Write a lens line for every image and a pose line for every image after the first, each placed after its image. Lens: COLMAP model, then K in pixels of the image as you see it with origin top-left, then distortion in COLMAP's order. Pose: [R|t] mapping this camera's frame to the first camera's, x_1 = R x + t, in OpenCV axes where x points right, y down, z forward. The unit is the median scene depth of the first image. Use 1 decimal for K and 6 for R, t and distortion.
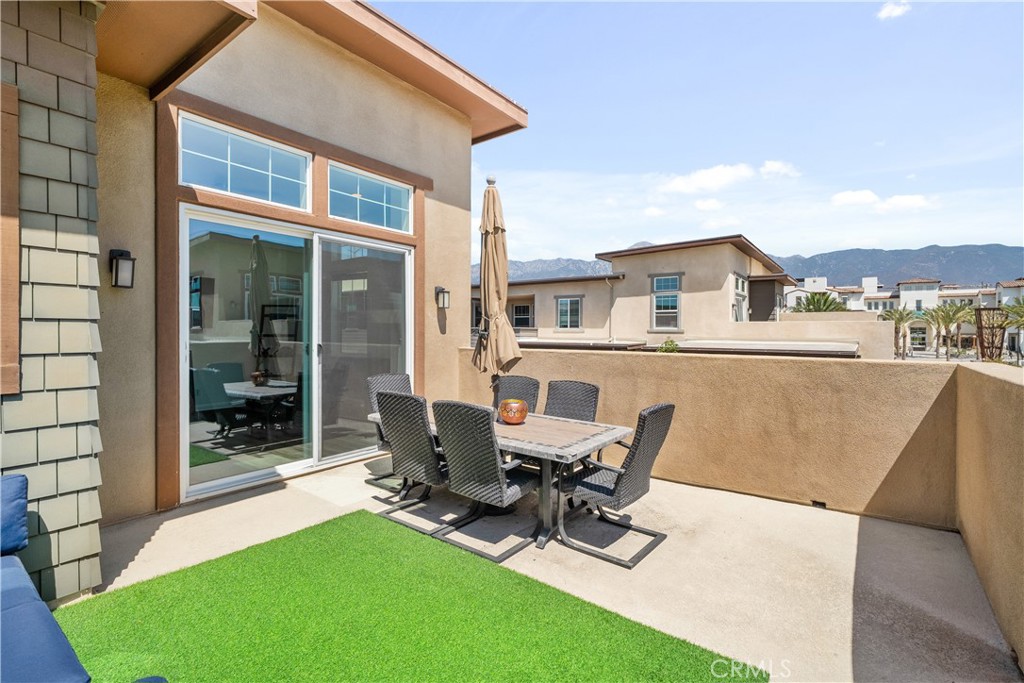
lens RADIAL K [[472.4, 0, 511.9], [0, 472.4, 332.9], [0, 0, 1]] dist [-0.004269, -0.000162]
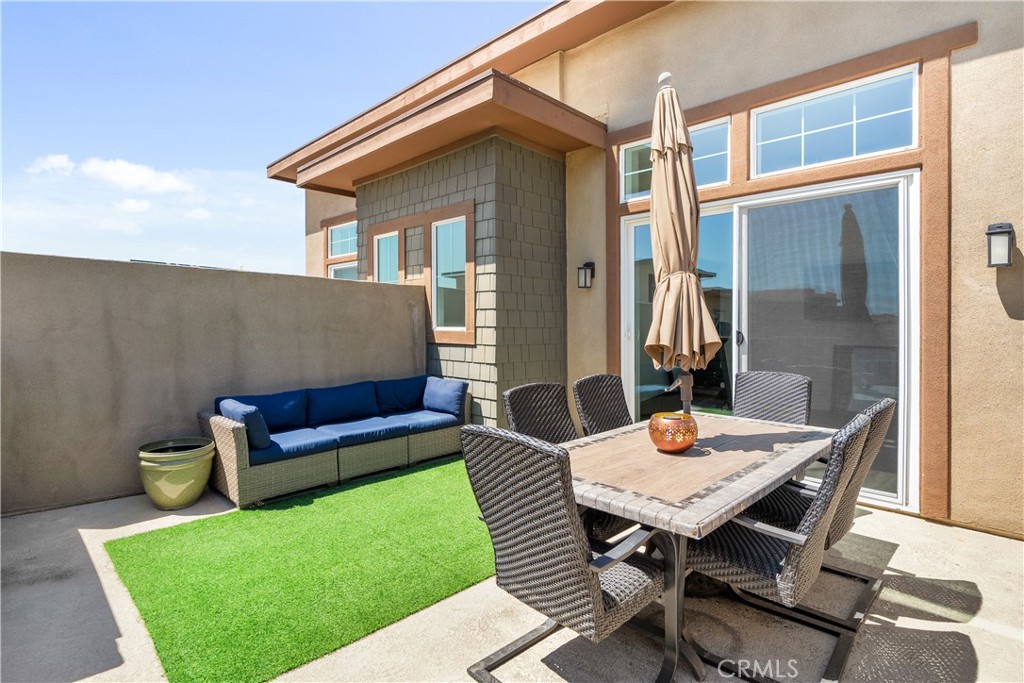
lens RADIAL K [[500.2, 0, 513.5], [0, 500.2, 338.3], [0, 0, 1]] dist [0.006520, 0.000957]
pose [[-0.122786, 0.026326, -0.992084, 0.698392], [-0.010116, 0.999563, 0.027776, 0.021319], [0.992382, 0.013447, -0.122466, 0.872002]]
